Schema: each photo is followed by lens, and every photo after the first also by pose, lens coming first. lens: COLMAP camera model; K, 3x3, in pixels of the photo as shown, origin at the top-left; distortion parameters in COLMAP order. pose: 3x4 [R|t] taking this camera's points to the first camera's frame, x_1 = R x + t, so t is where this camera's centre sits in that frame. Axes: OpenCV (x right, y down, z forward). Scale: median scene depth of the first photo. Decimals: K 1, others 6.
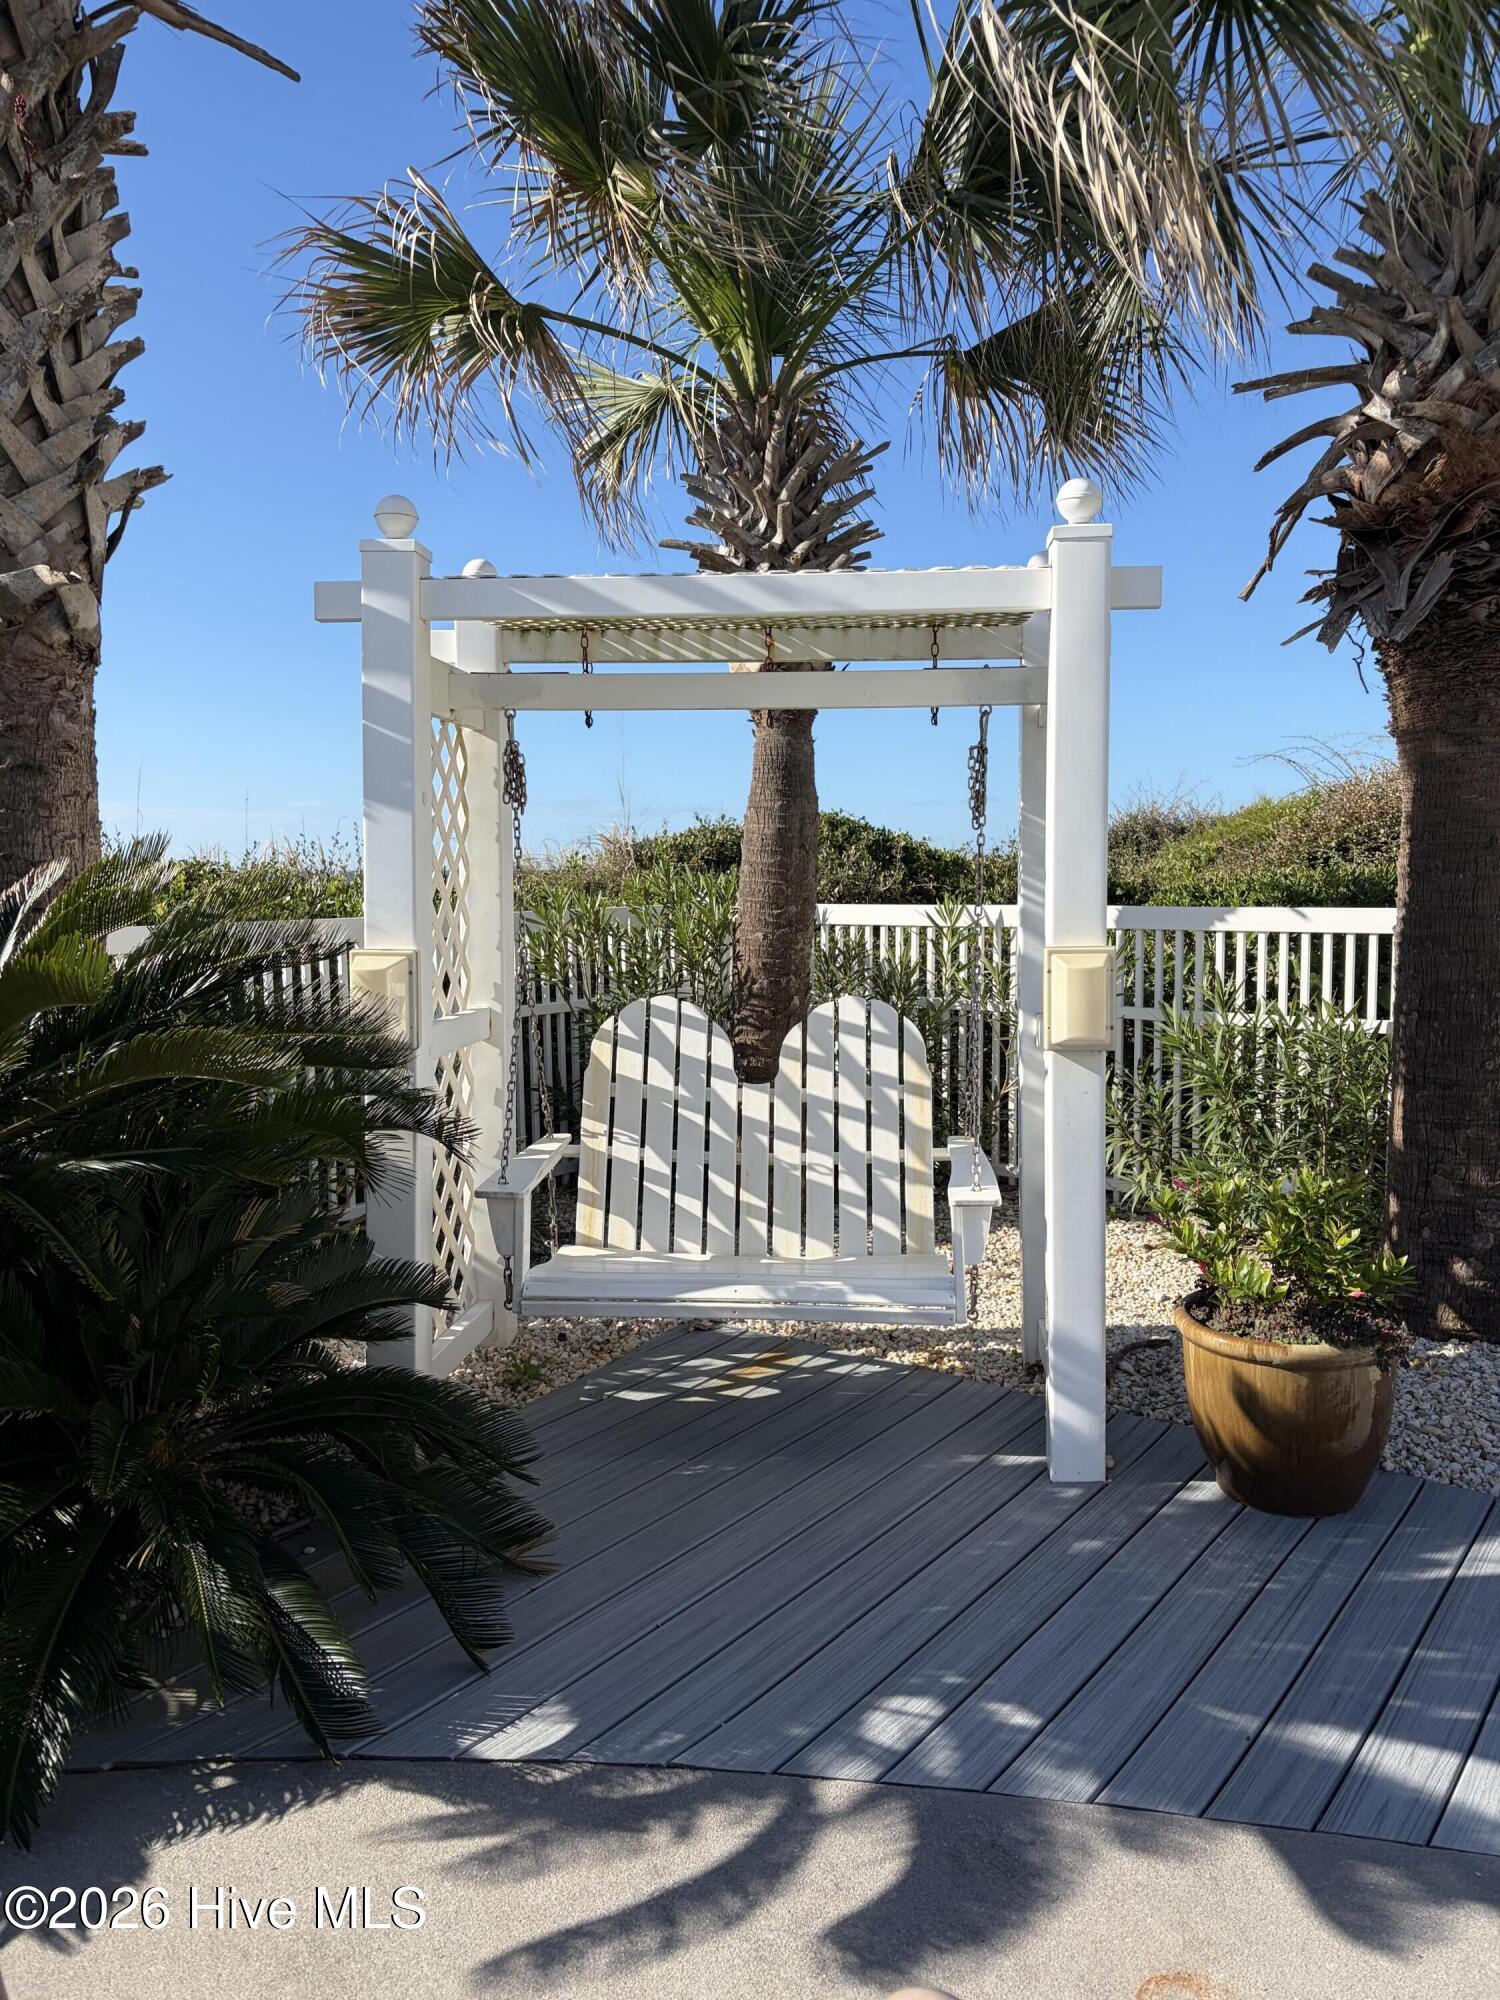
lens RADIAL K [[1535.6, 0, 747.7], [0, 1535.6, 1000.2], [0, 0, 1]] dist [0.063857, -0.013473]
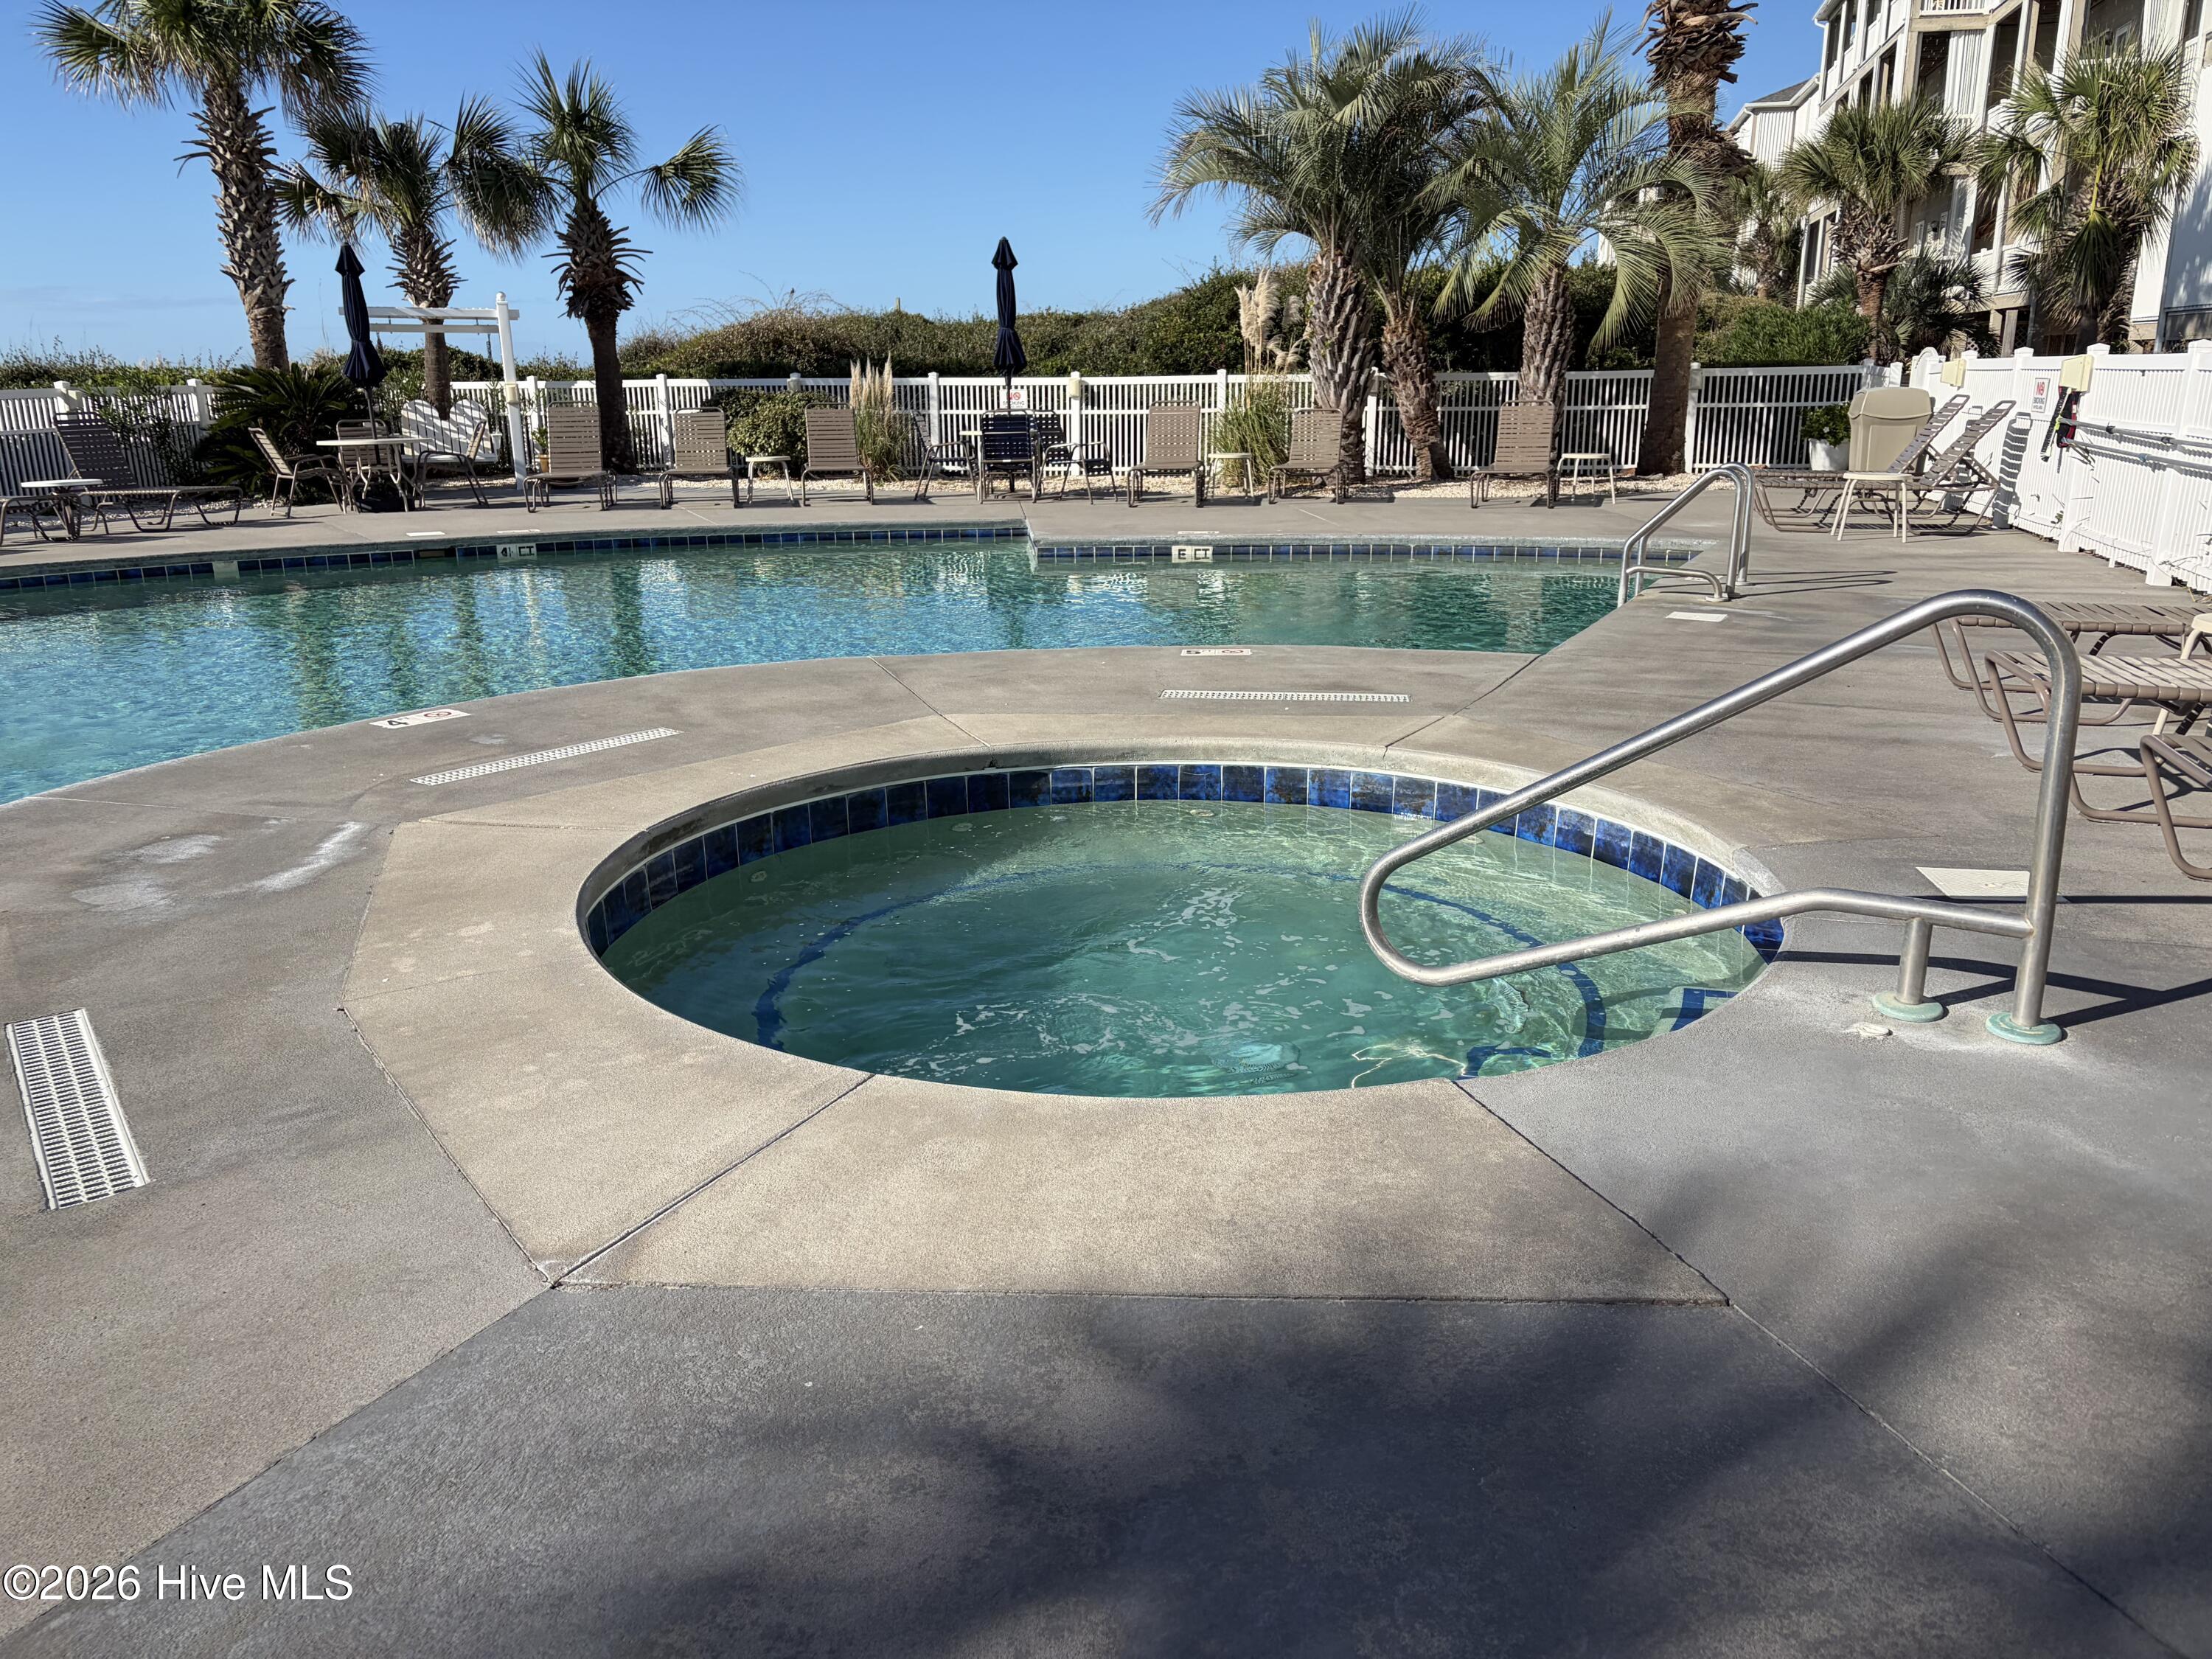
lens RADIAL K [[1698.4, 0, 1119.2], [0, 1698.4, 838.0], [0, 0, 1]] dist [0.063857, -0.013473]
pose [[0.908938, -0.113500, 0.401186, -0.341138], [0.038624, 0.981018, 0.190034, 0.357498], [-0.415139, -0.157233, 0.896067, -4.281944]]
